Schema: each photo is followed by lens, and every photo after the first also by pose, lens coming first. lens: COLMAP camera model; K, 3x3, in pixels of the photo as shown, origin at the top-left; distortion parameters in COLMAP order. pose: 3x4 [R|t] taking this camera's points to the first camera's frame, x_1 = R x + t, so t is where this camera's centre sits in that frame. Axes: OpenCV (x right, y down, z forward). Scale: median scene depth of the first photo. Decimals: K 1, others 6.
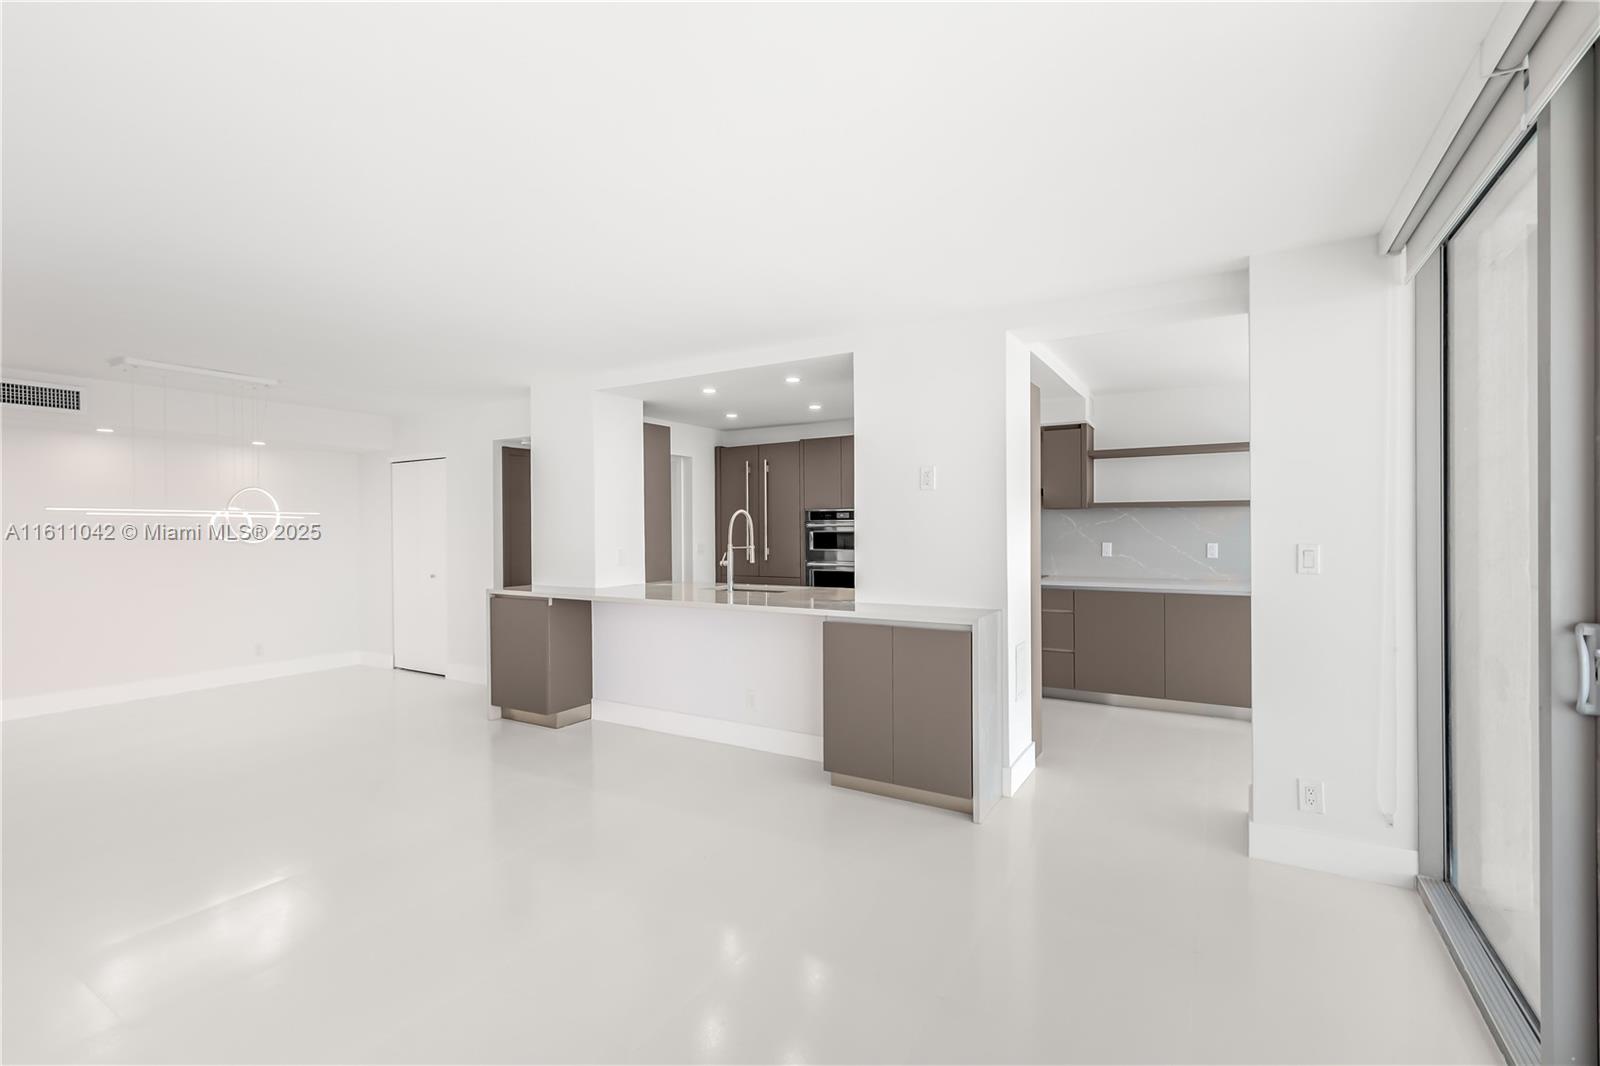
lens RADIAL K [[695.4, 0, 822.7], [0, 695.4, 530.5], [0, 0, 1]] dist [0.005292, -0.002138]
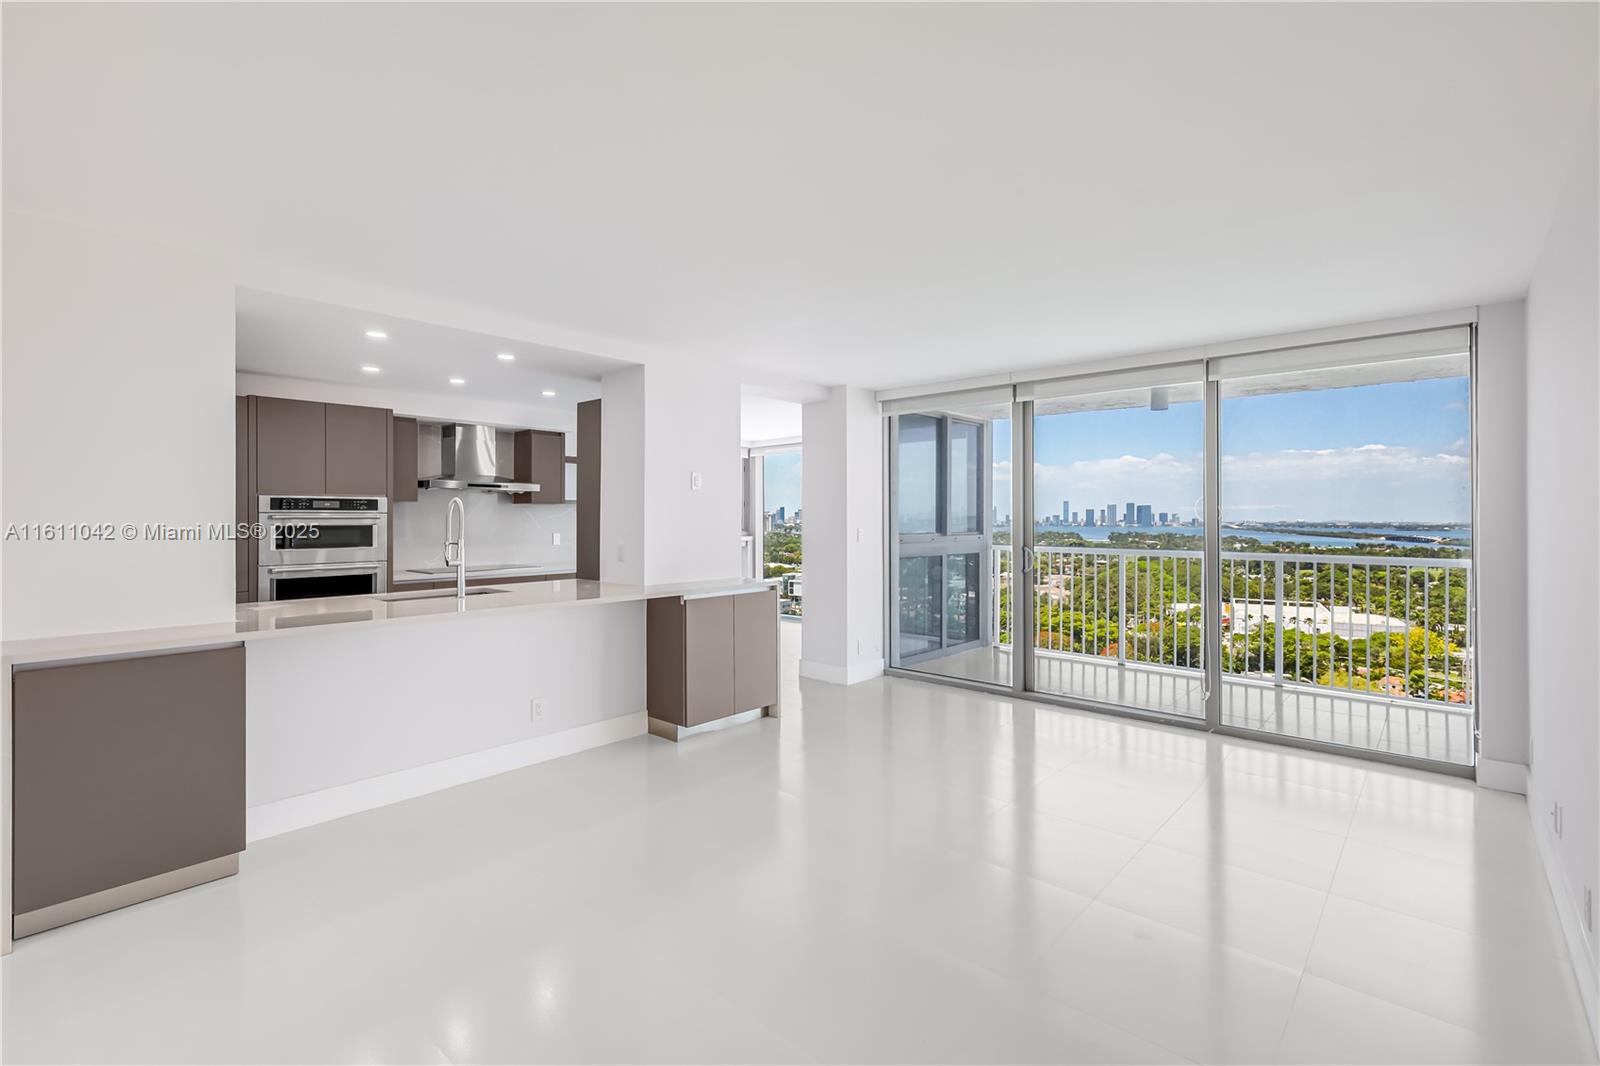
lens RADIAL K [[695.4, 0, 801.1], [0, 695.4, 504.4], [0, 0, 1]] dist [0.005292, -0.002138]
pose [[0.214002, 0.025162, 0.976509, -0.764696], [0.004980, 0.999627, -0.026849, 0.002411], [-0.976821, 0.010609, 0.213797, 0.390110]]
